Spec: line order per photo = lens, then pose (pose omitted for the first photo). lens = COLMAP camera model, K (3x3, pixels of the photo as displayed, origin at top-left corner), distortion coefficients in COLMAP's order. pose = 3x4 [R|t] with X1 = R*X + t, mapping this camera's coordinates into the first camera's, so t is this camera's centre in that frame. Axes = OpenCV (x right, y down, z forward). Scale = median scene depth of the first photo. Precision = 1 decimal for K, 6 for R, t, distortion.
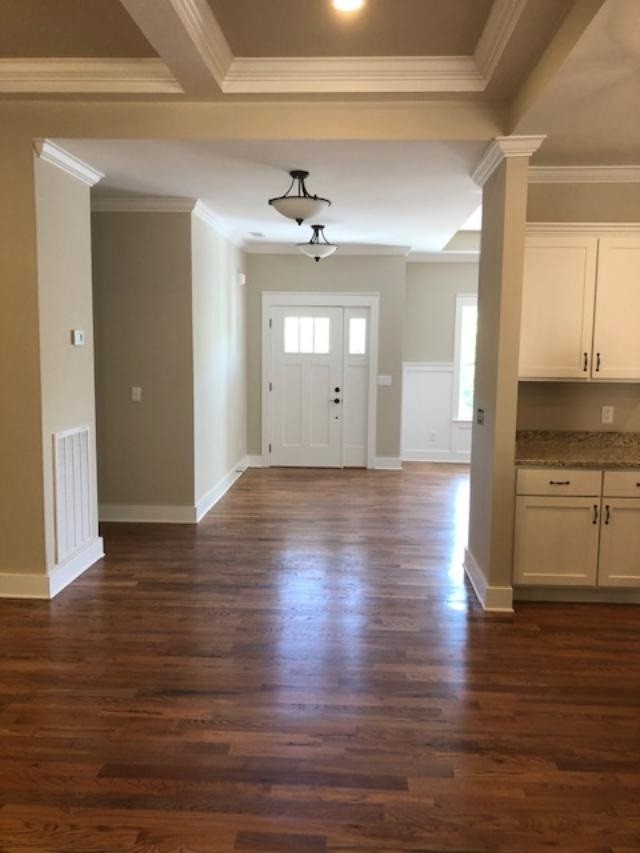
lens RADIAL K [[696.6, 0, 320.9], [0, 696.6, 430.1], [0, 0, 1]] dist [0.005479, 0.003221]
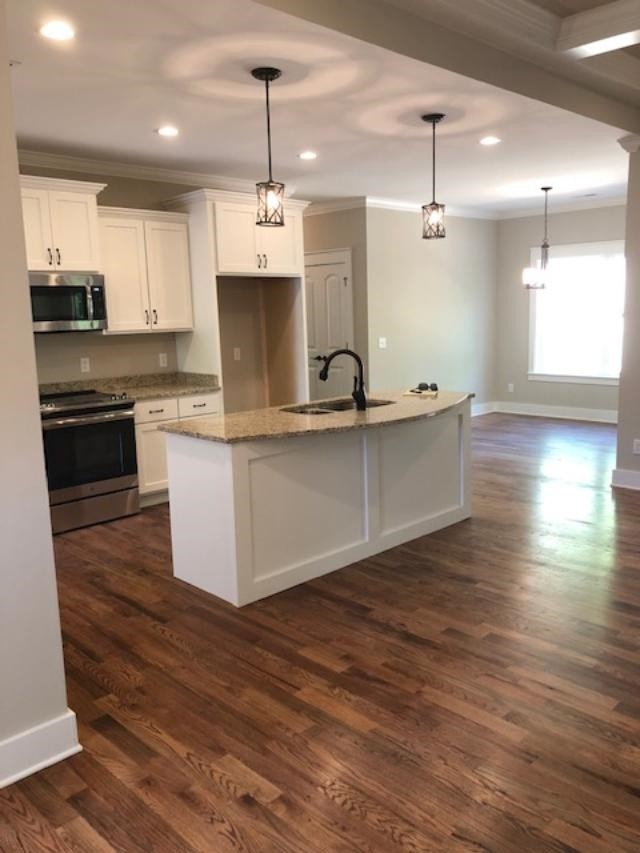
lens RADIAL K [[702.1, 0, 320.0], [0, 702.1, 426.5], [0, 0, 1]] dist [0.025801, -0.022347]
pose [[-0.735933, -0.102598, 0.669235, -0.310897], [0.100261, 0.961039, 0.257586, -0.149942], [-0.669589, 0.256665, -0.696975, 1.293873]]
